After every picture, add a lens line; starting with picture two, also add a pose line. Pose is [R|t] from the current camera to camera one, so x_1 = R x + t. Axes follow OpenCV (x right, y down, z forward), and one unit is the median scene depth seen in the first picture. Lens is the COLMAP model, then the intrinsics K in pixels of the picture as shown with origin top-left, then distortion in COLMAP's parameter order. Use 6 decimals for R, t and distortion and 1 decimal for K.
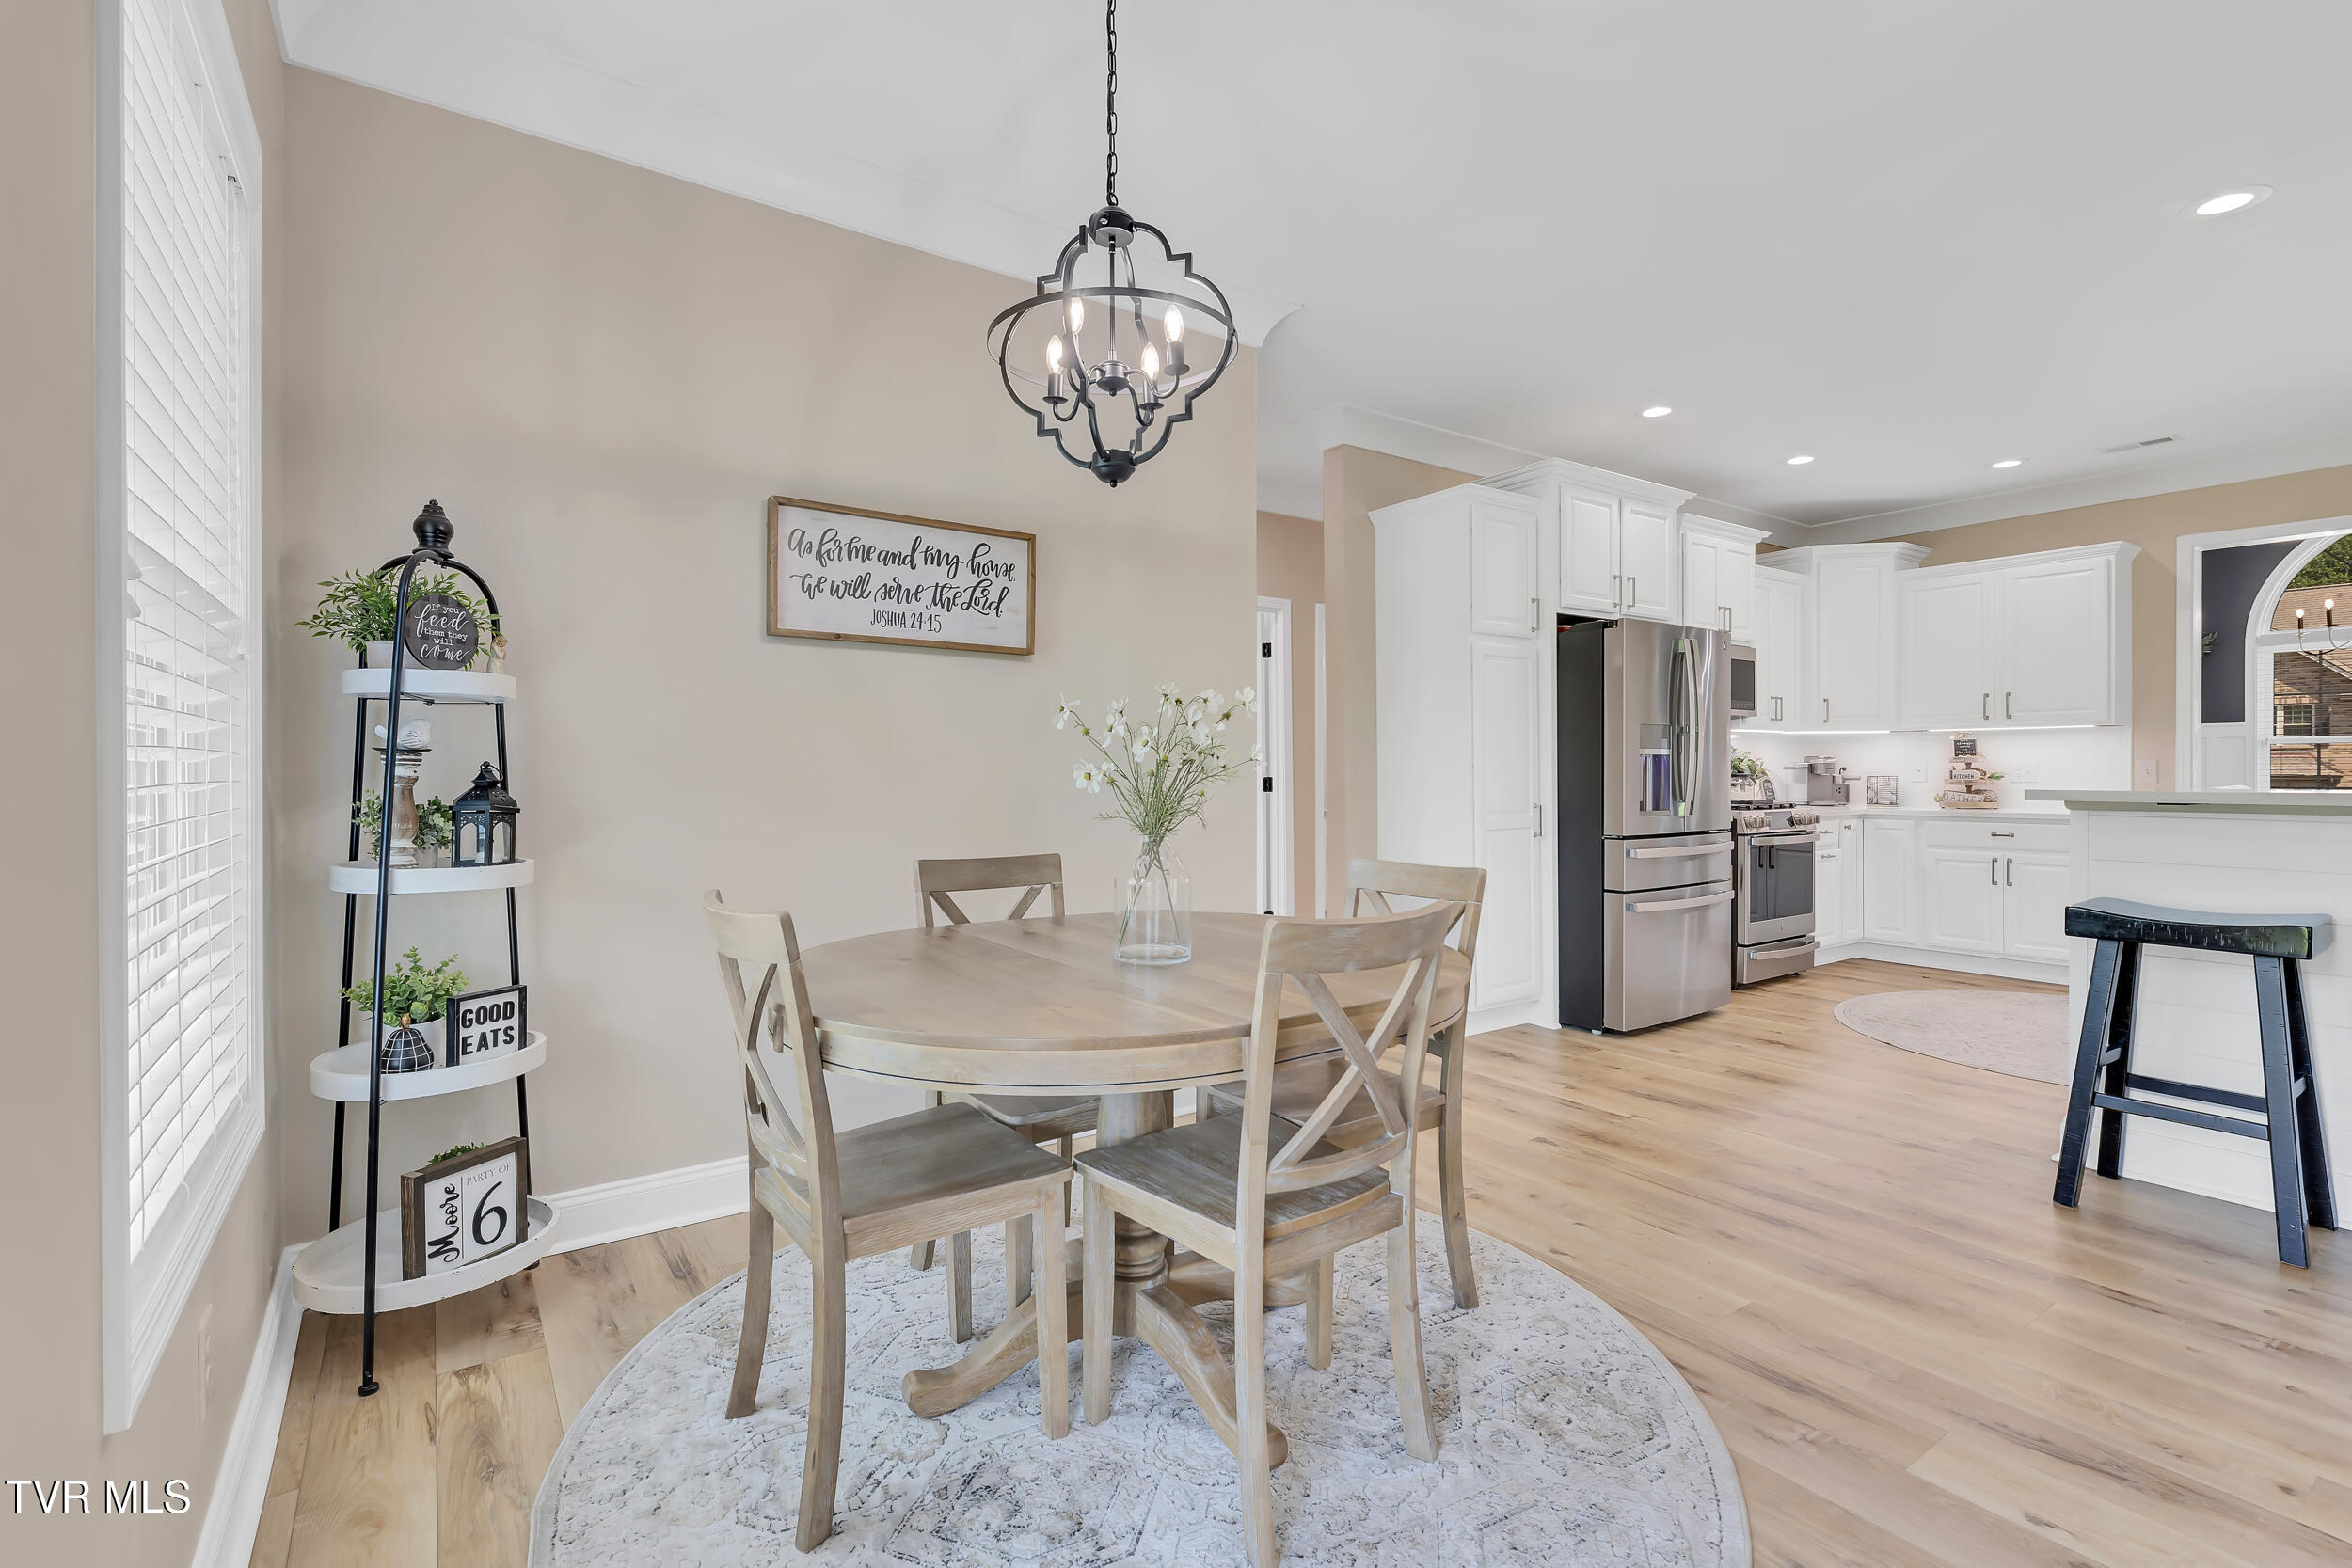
lens RADIAL K [[1049.0, 0, 1155.1], [0, 1049.0, 772.8], [0, 0, 1]] dist [0.013138, -0.008121]
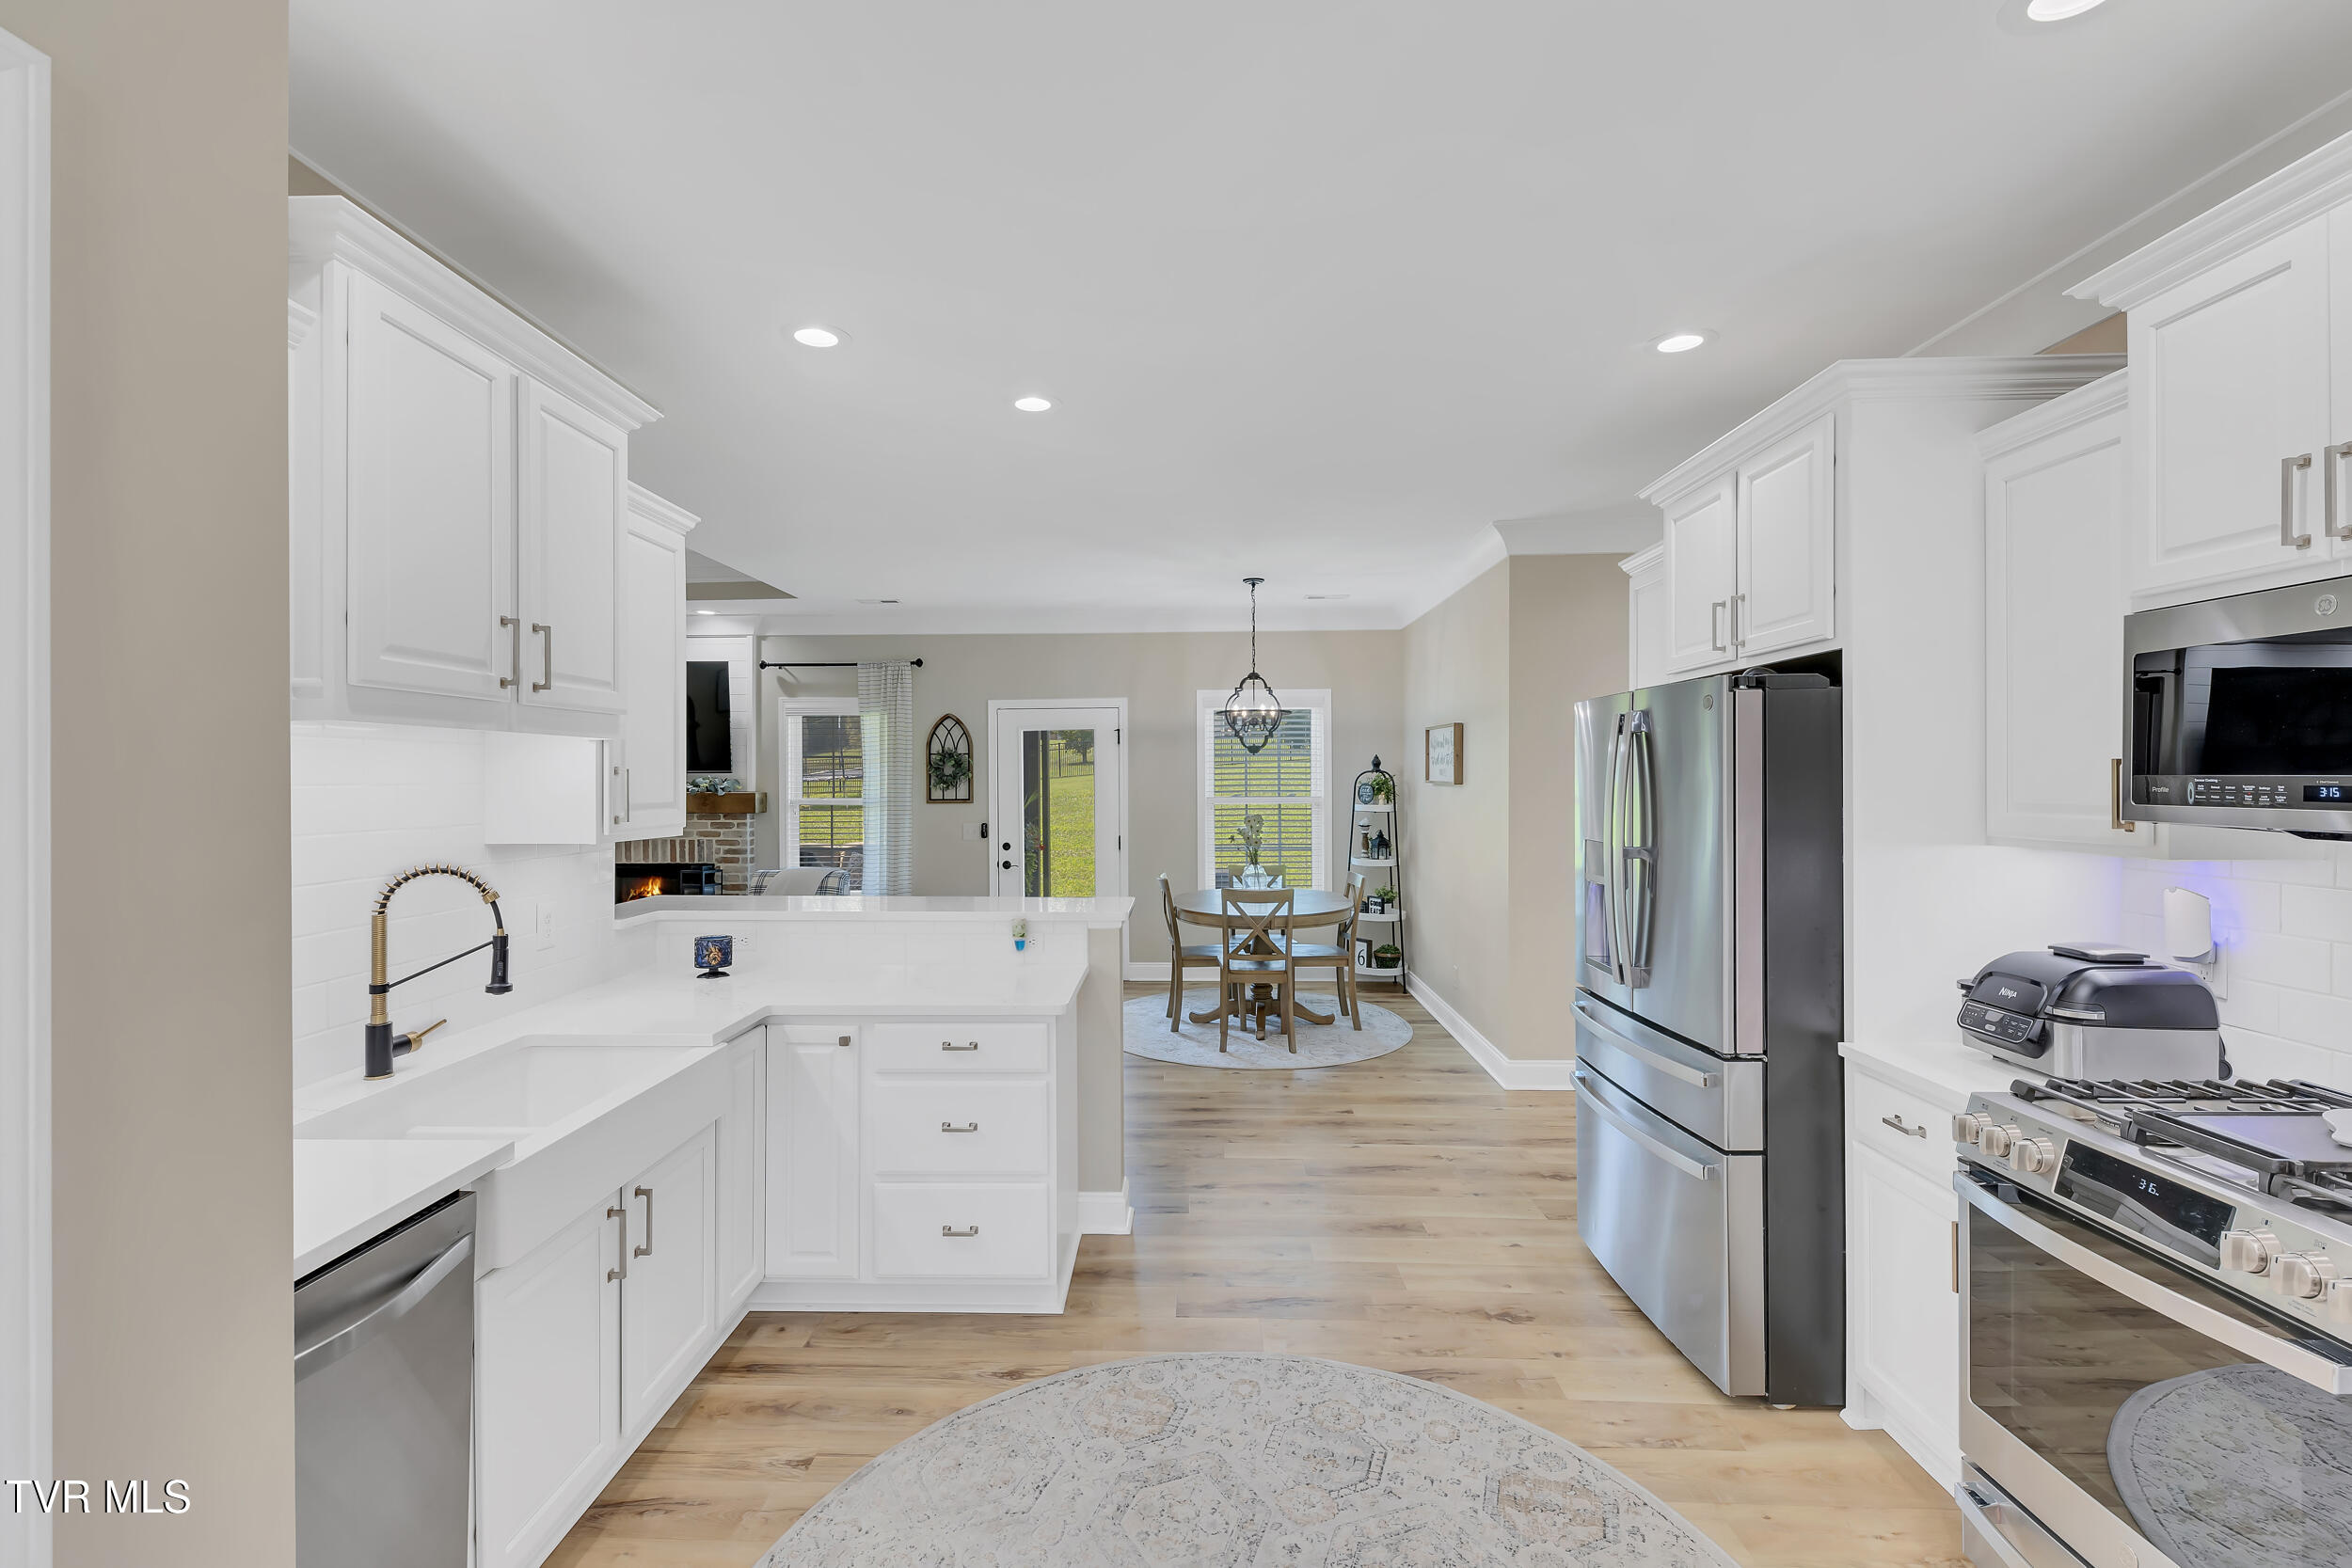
lens RADIAL K [[1058.1, 0, 1144.9], [0, 1058.1, 778.7], [0, 0, 1]] dist [0.008094, -0.007280]
pose [[-0.597141, 0.002795, -0.802131, 1.861720], [-0.000689, 0.999992, 0.003998, -0.138099], [0.802136, 0.002940, -0.597134, 1.777907]]
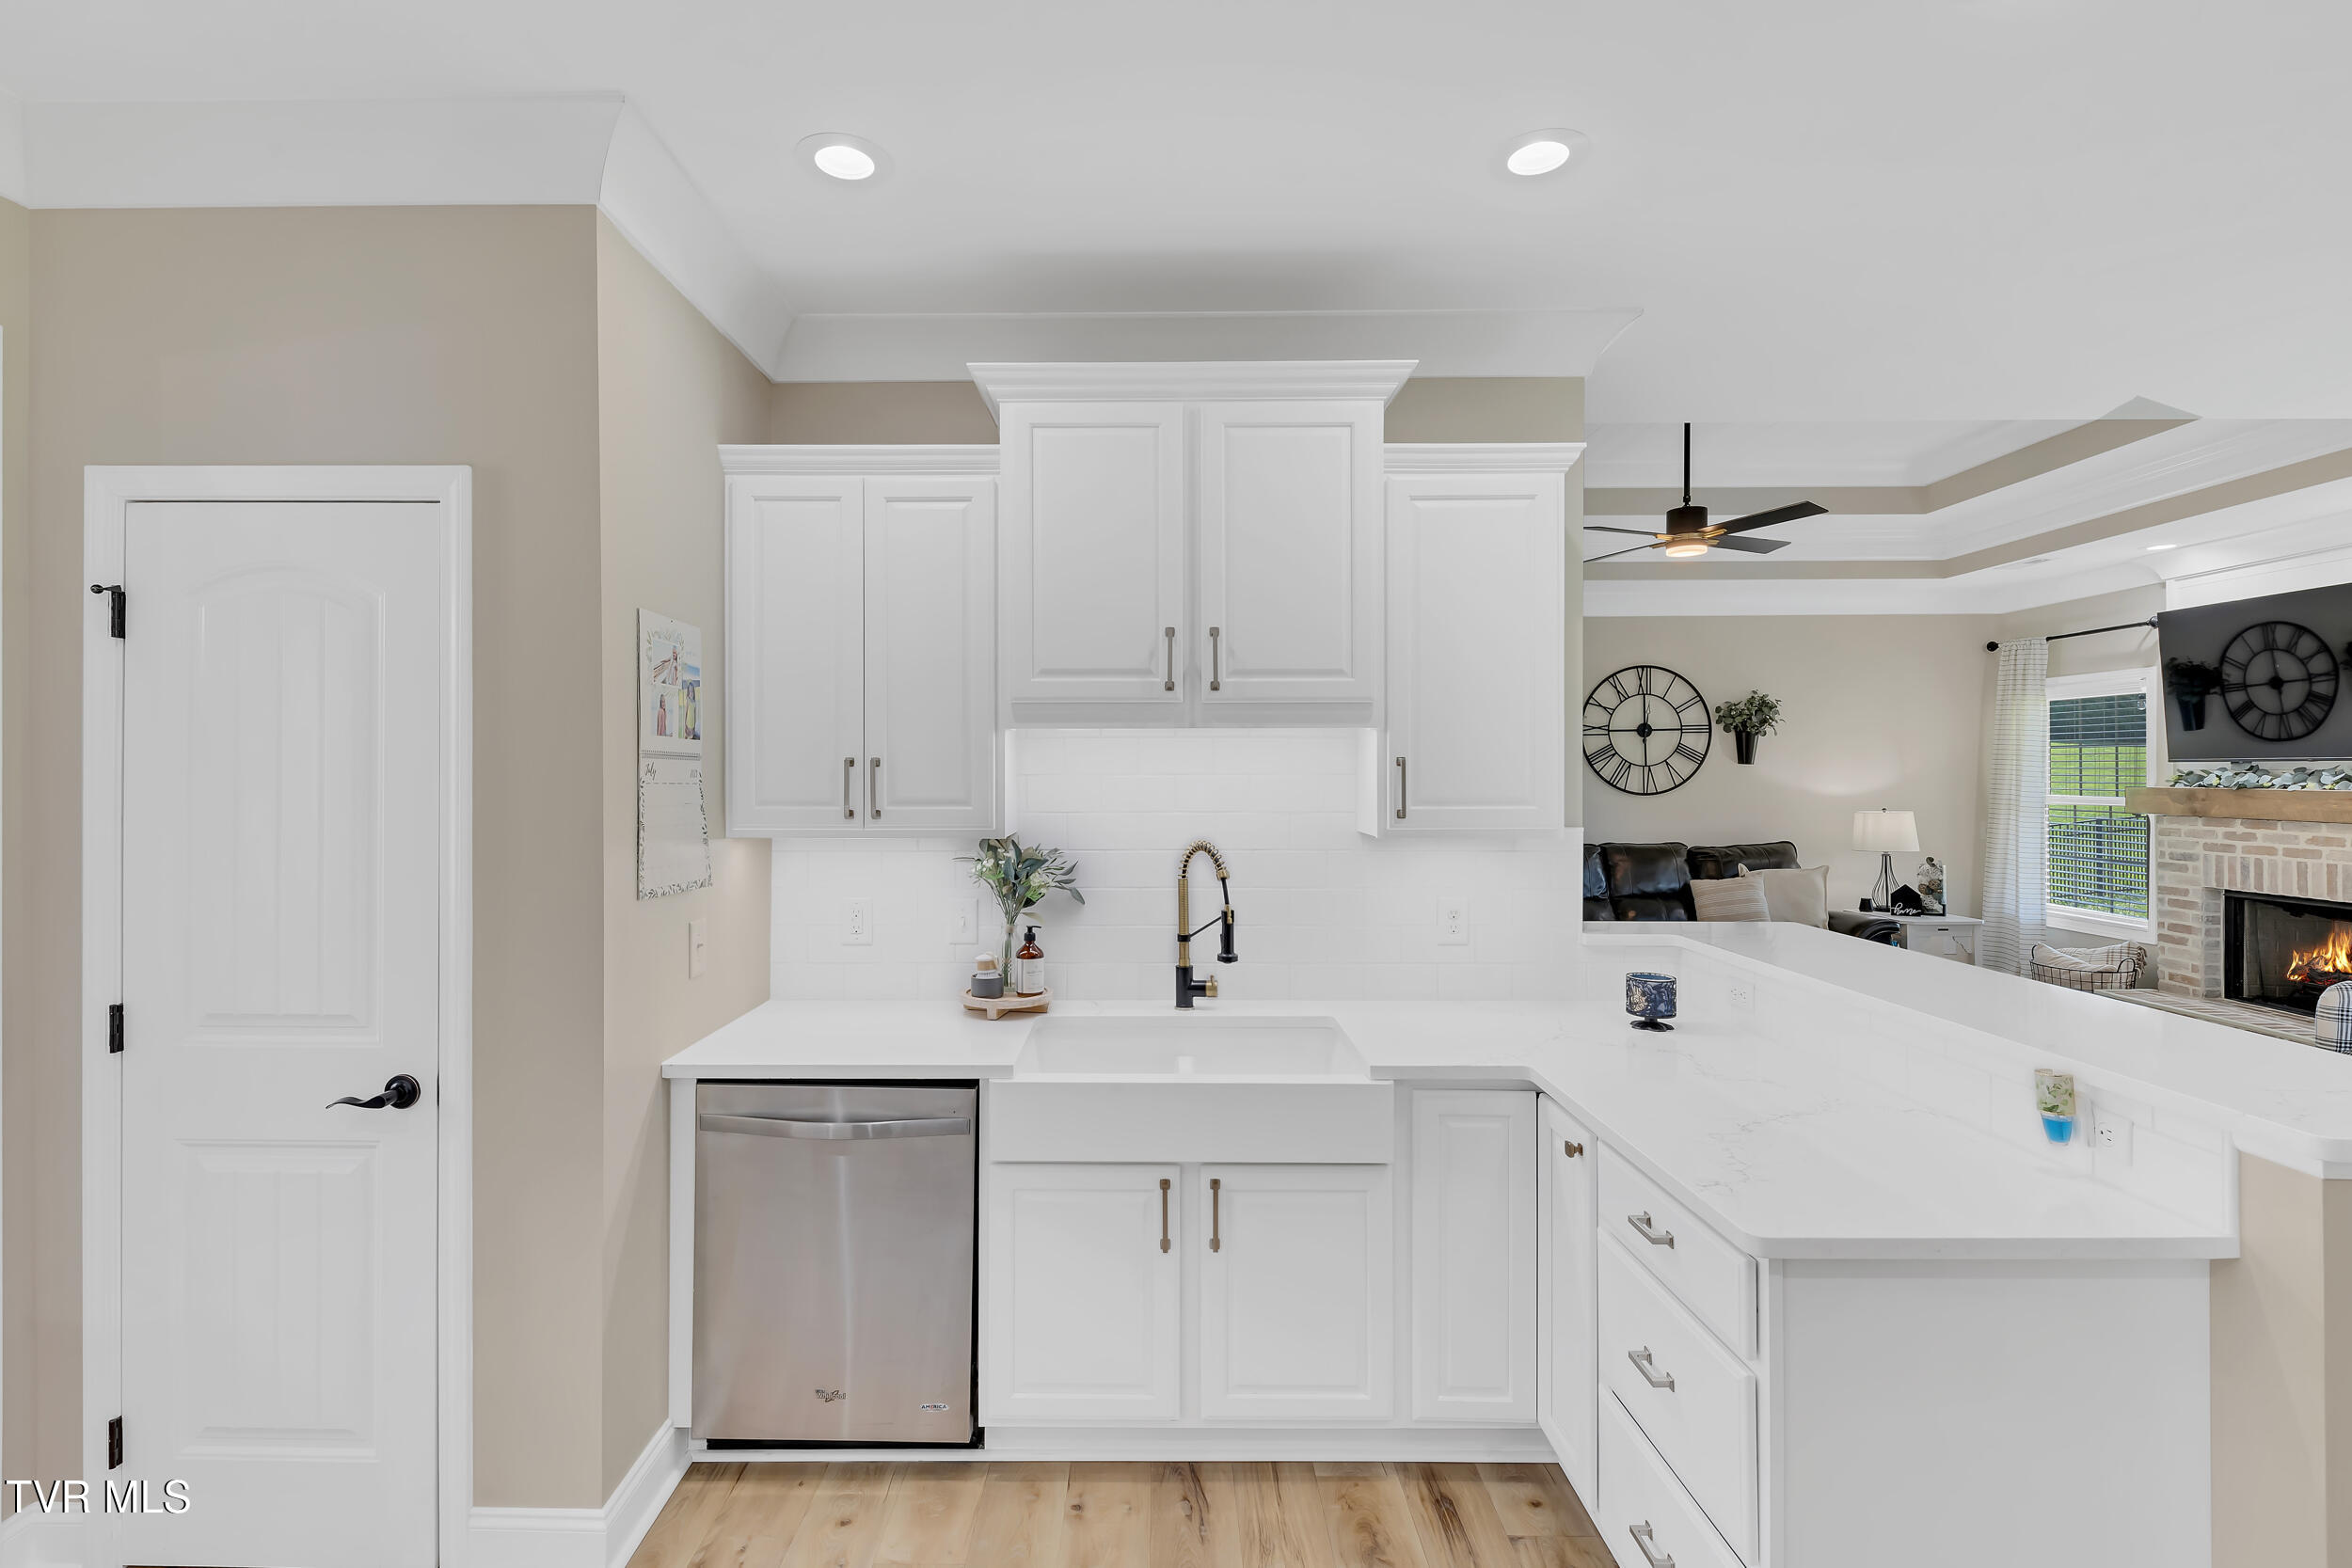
lens RADIAL K [[1049.0, 0, 1146.8], [0, 1049.0, 773.1], [0, 0, 1]] dist [0.013138, -0.008121]
pose [[-0.818936, 0.001543, 0.573882, 1.073235], [0.004602, 0.999982, 0.003879, -0.135639], [-0.573866, 0.005818, -0.818929, 1.674424]]
